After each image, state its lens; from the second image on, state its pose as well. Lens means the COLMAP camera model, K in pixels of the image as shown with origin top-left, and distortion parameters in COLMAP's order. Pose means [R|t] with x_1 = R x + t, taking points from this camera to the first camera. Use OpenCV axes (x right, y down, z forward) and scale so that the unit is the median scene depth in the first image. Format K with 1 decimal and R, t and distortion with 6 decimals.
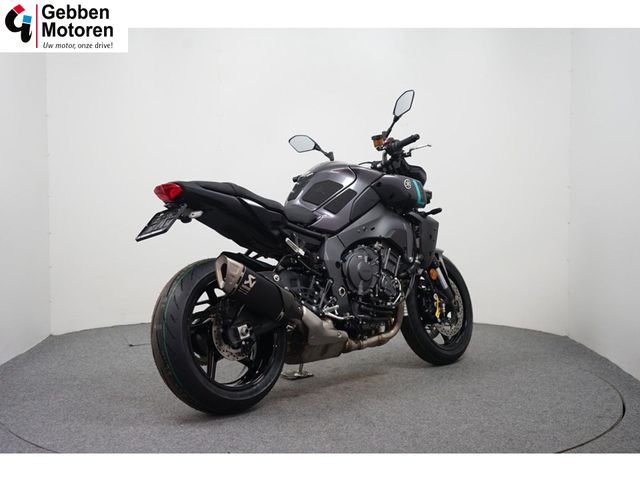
lens RADIAL K [[946.4, 0, 317.3], [0, 946.4, 239.5], [0, 0, 1]] dist [0.007001, 0.000000]
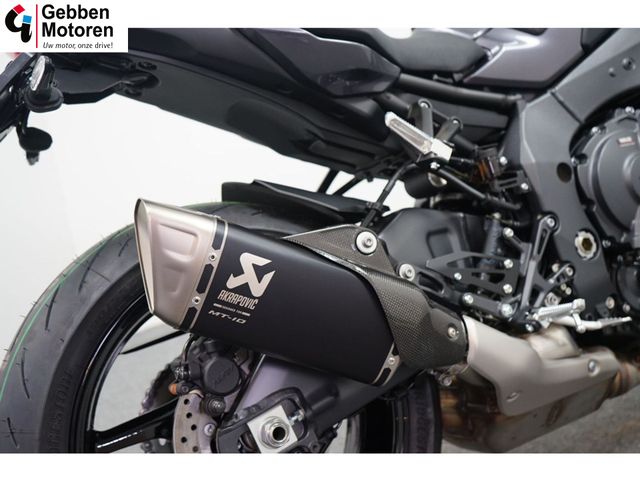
lens RADIAL K [[704.3, 0, 322.1], [0, 704.3, 238.5], [0, 0, 1]] dist [0.011261, 0.000000]
pose [[0.945221, -0.120710, -0.303293, 0.013374], [0.148659, 0.986356, 0.070734, 0.019425], [0.290616, -0.111946, 0.950269, 0.732195]]
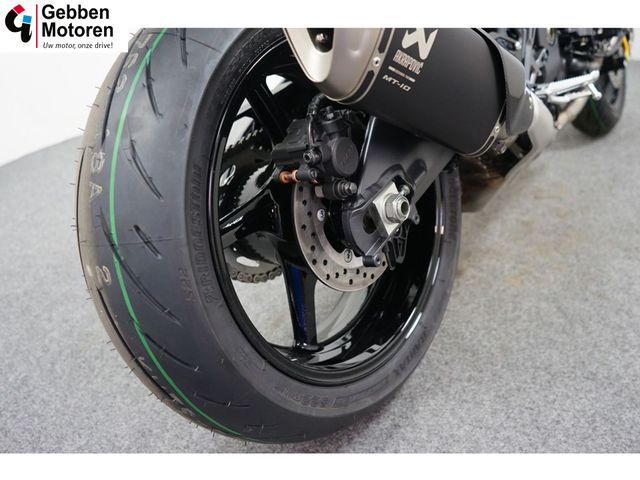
lens RADIAL K [[511.2, 0, 320.3], [0, 511.2, 238.4], [0, 0, 1]] dist [-0.001767, 0.014821]
pose [[0.985528, -0.165918, 0.034727, -0.100294], [0.137440, 0.902024, 0.409222, 0.030888], [-0.099222, -0.398527, 0.911774, 0.778372]]
